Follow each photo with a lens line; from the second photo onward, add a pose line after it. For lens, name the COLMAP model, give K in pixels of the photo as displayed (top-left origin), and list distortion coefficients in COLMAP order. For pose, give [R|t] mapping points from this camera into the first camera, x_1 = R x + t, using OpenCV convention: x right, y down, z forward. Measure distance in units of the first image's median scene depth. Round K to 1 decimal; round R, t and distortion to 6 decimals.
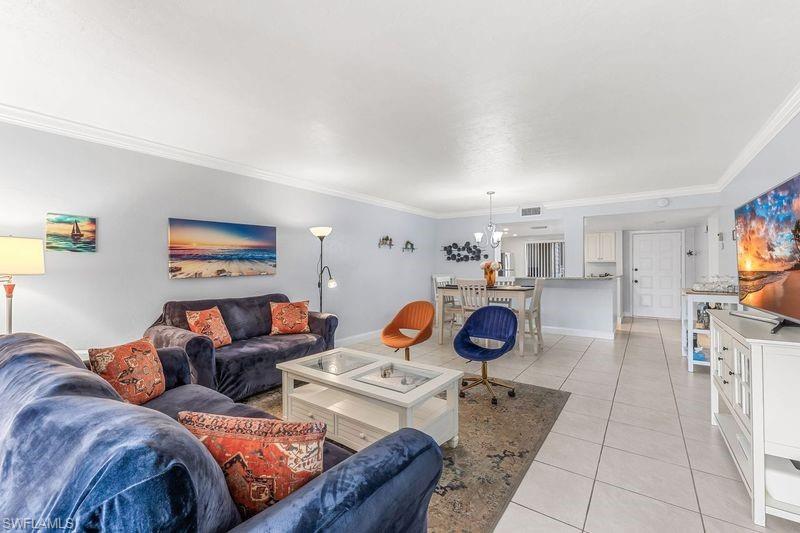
lens RADIAL K [[334.9, 0, 406.9], [0, 334.9, 263.4], [0, 0, 1]] dist [-0.002567, -0.000177]
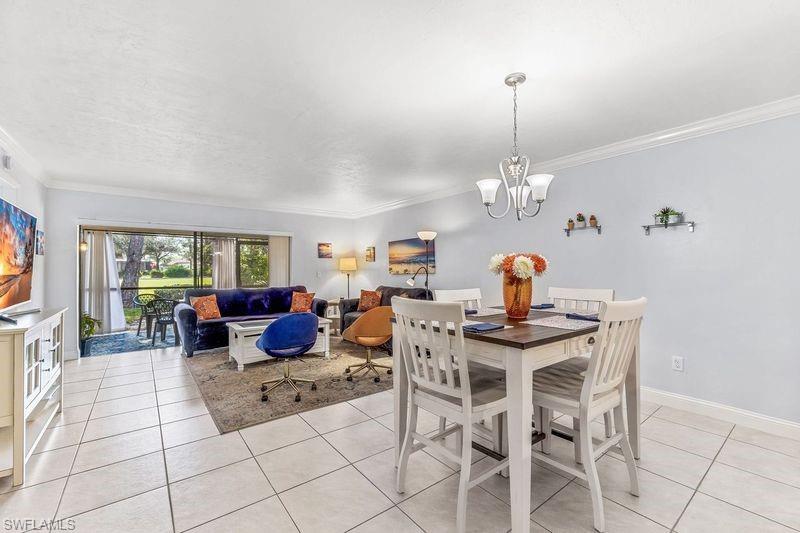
lens RADIAL K [[334.9, 0, 400.4], [0, 334.9, 266.3], [0, 0, 1]] dist [-0.002567, -0.000177]
pose [[-0.289624, -0.002282, -0.957138, 0.884161], [0.016057, 0.999845, -0.007242, 0.013685], [0.957006, -0.017466, -0.289543, 1.300164]]
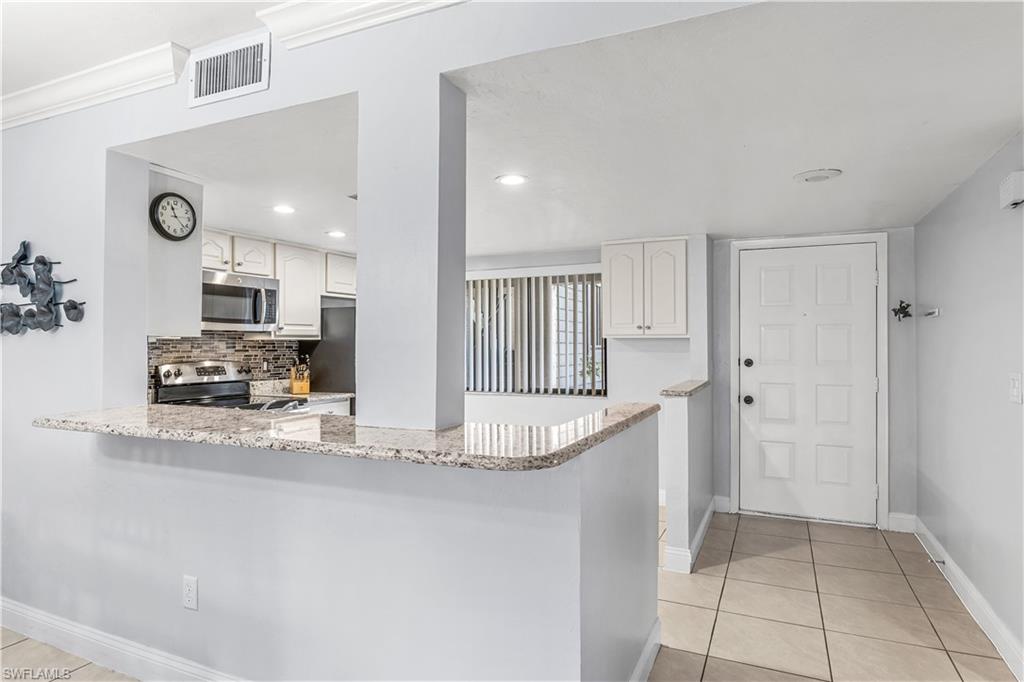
lens RADIAL K [[587.8, 0, 515.3], [0, 587.8, 338.1], [0, 0, 1]] dist [-0.015162, 0.003428]
pose [[0.980784, 0.002580, 0.195081, 0.745538], [-0.002441, 0.999997, -0.000952, -0.006643], [-0.195083, 0.000457, 0.980787, 1.032311]]
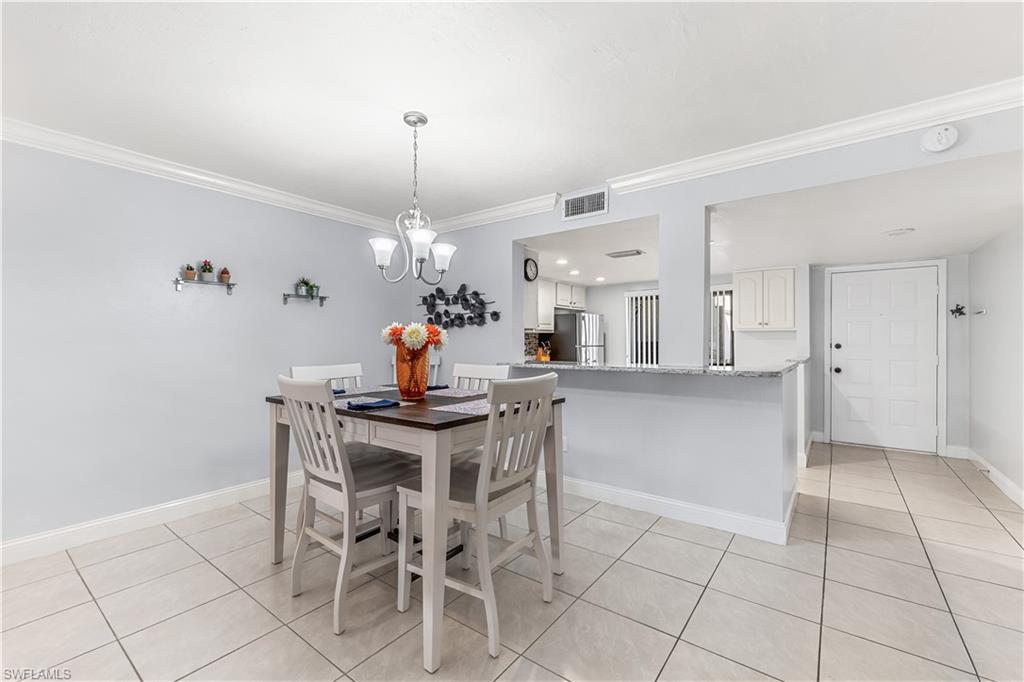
lens RADIAL K [[428.7, 0, 517.2], [0, 428.7, 339.3], [0, 0, 1]] dist [-0.002567, -0.000177]
pose [[0.999694, 0.001377, -0.024712, 0.482301], [-0.001213, 0.999977, 0.006646, 0.010990], [0.024721, -0.006614, 0.999673, 0.754549]]
